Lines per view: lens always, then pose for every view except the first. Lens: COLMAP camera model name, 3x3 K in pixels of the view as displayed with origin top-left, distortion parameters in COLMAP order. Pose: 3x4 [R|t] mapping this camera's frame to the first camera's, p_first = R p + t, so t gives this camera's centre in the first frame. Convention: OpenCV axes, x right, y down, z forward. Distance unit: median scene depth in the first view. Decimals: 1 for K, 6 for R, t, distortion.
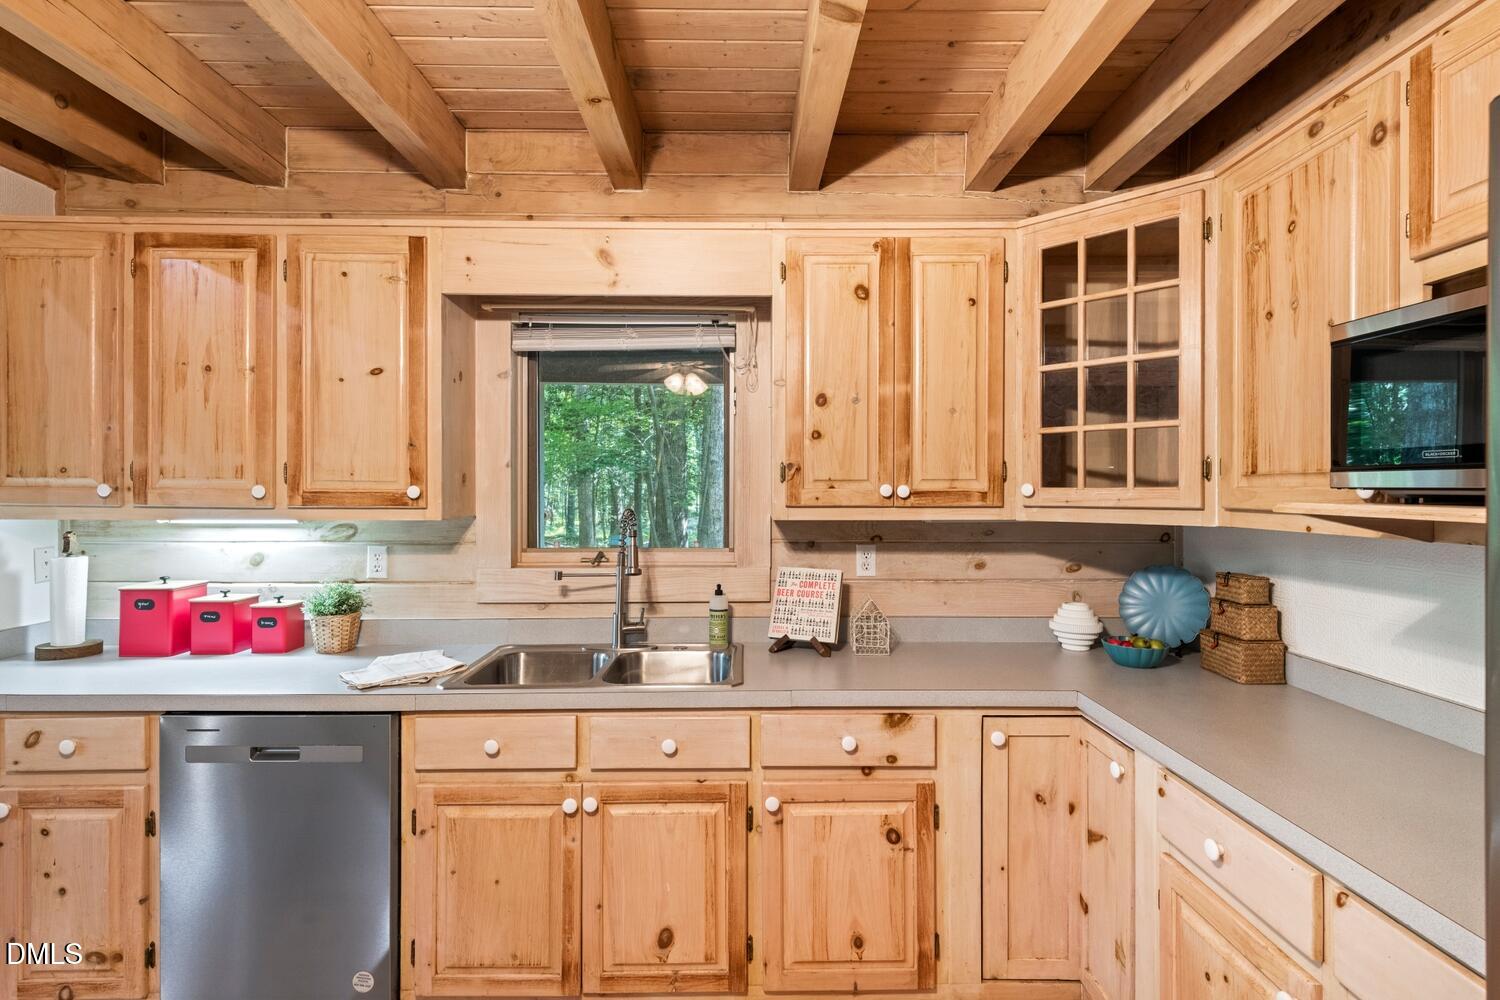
lens RADIAL K [[737.7, 0, 753.9], [0, 737.7, 489.3], [0, 0, 1]] dist [0.006272, -0.001253]
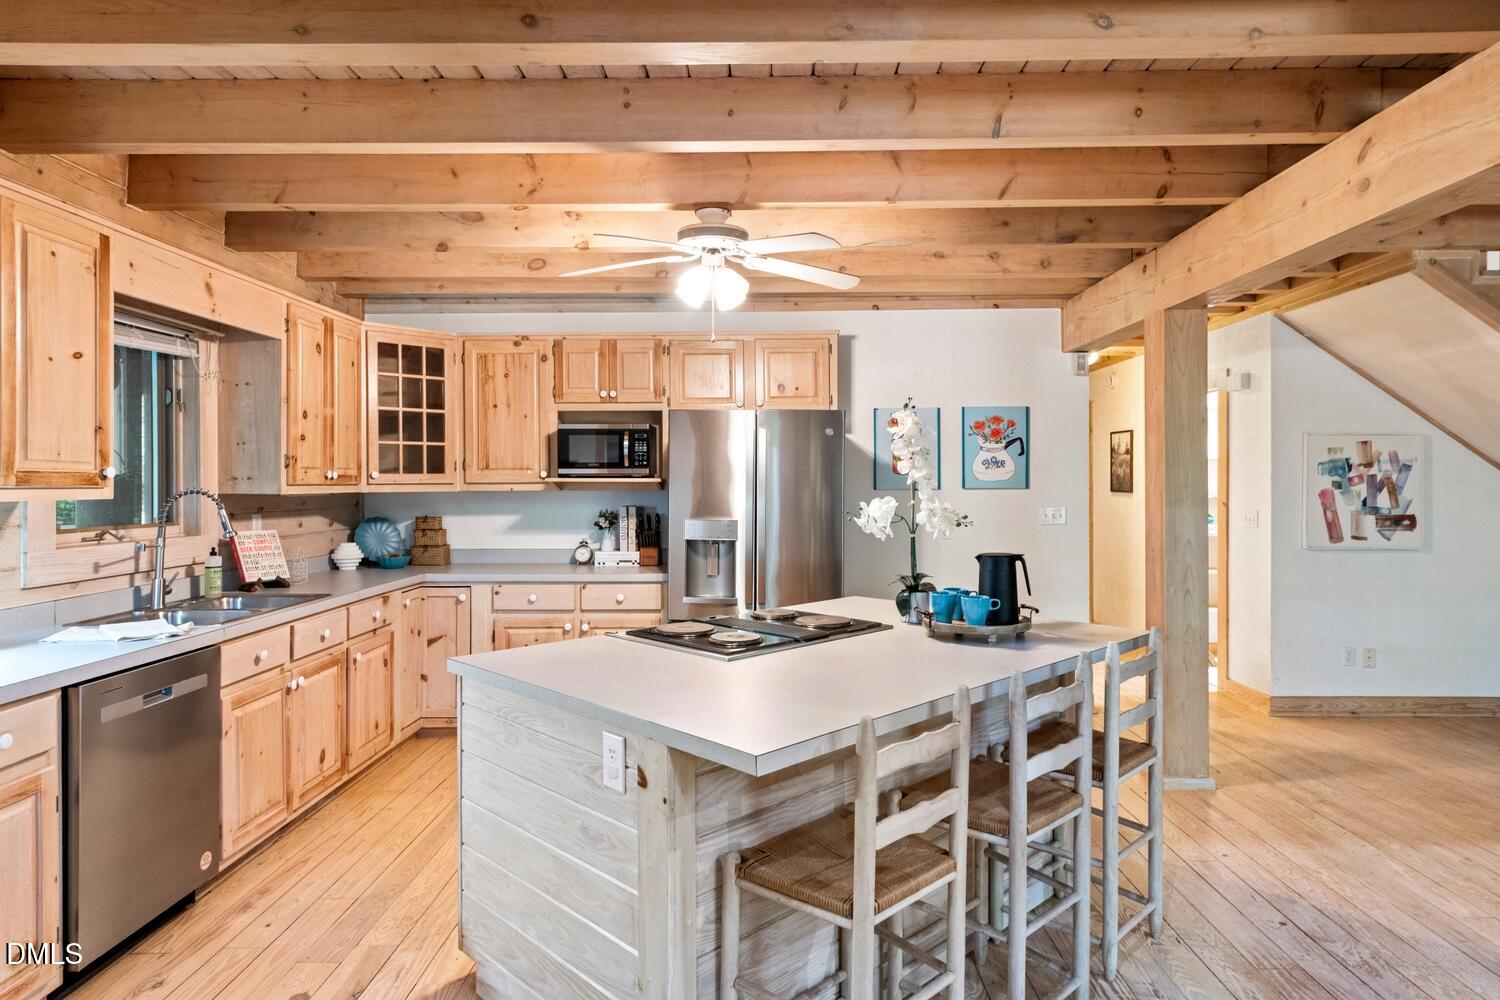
lens RADIAL K [[906.5, 0, 750.3], [0, 906.5, 493.5], [0, 0, 1]] dist [-0.002021, -0.000647]
pose [[0.030647, -0.013006, 0.999446, -1.752047], [0.002811, 0.999913, 0.012926, 0.019873], [-0.999526, 0.002413, 0.030681, 0.021985]]
